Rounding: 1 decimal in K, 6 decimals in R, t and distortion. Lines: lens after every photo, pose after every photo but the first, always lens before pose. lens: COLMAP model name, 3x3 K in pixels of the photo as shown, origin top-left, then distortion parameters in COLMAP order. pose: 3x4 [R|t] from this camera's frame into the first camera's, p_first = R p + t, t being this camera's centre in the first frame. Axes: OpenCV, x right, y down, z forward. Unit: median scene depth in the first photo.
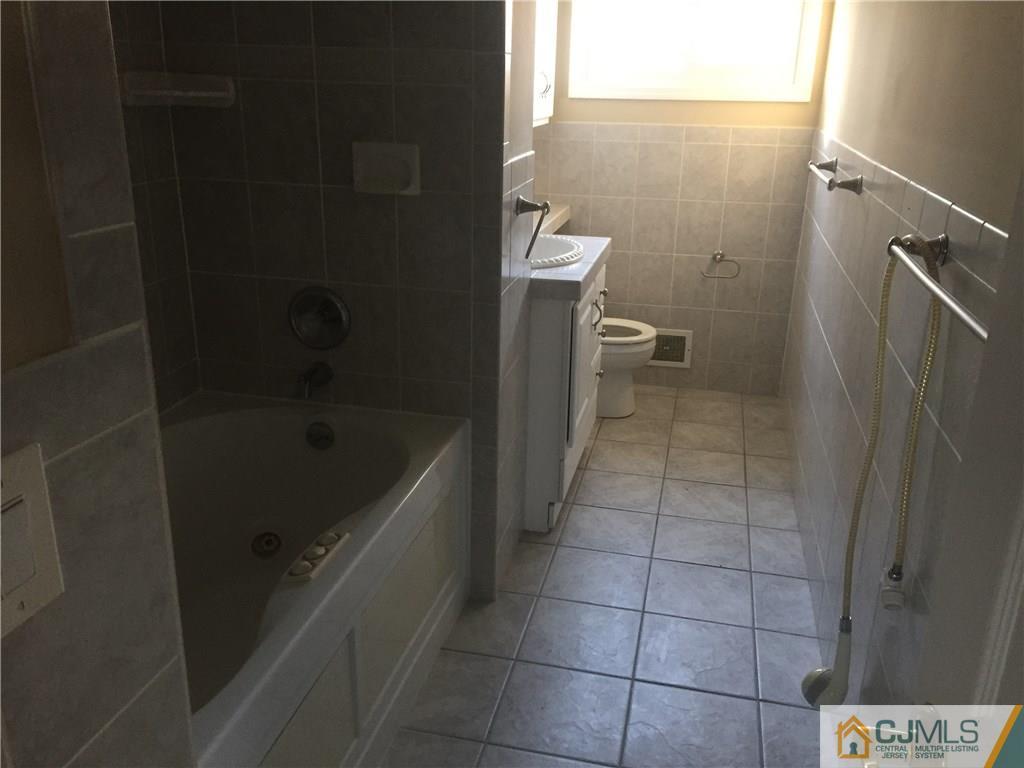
lens RADIAL K [[864.1, 0, 512.0], [0, 864.1, 384.0], [0, 0, 1]] dist [0.071756, -0.106697]
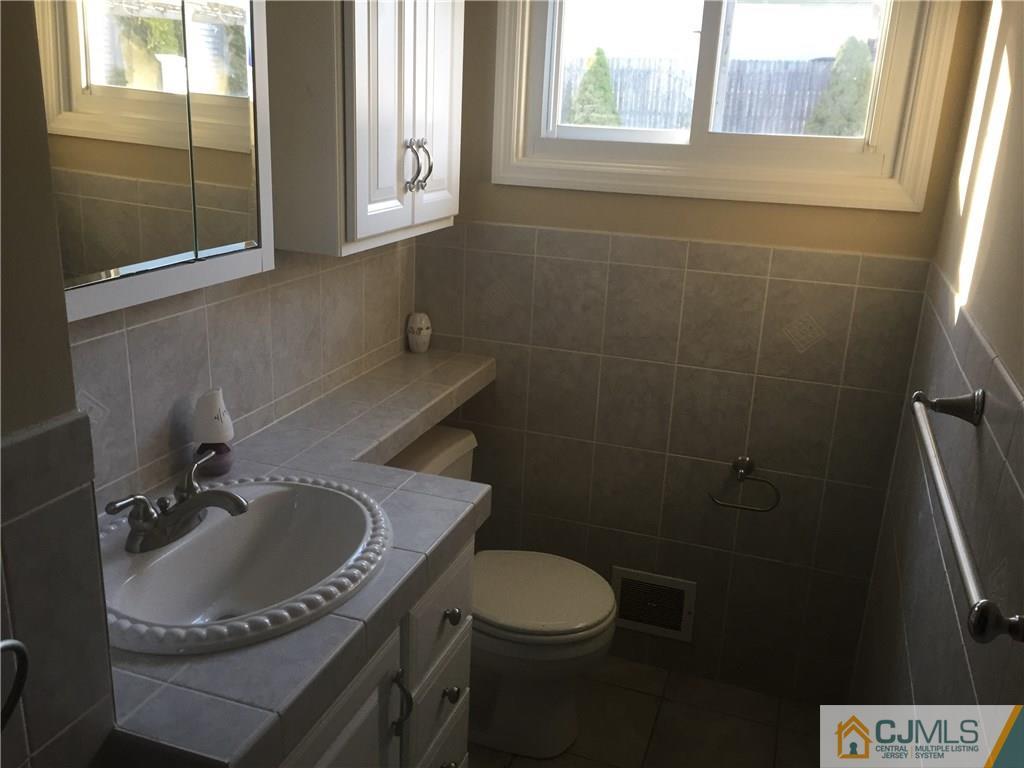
lens RADIAL K [[864.1, 0, 512.0], [0, 864.1, 384.0], [0, 0, 1]] dist [0.071756, -0.106697]
pose [[0.993234, 0.055856, -0.101820, 0.145799], [-0.059439, 0.997703, -0.032503, -0.177310], [0.099771, 0.038335, 0.994272, 0.429333]]
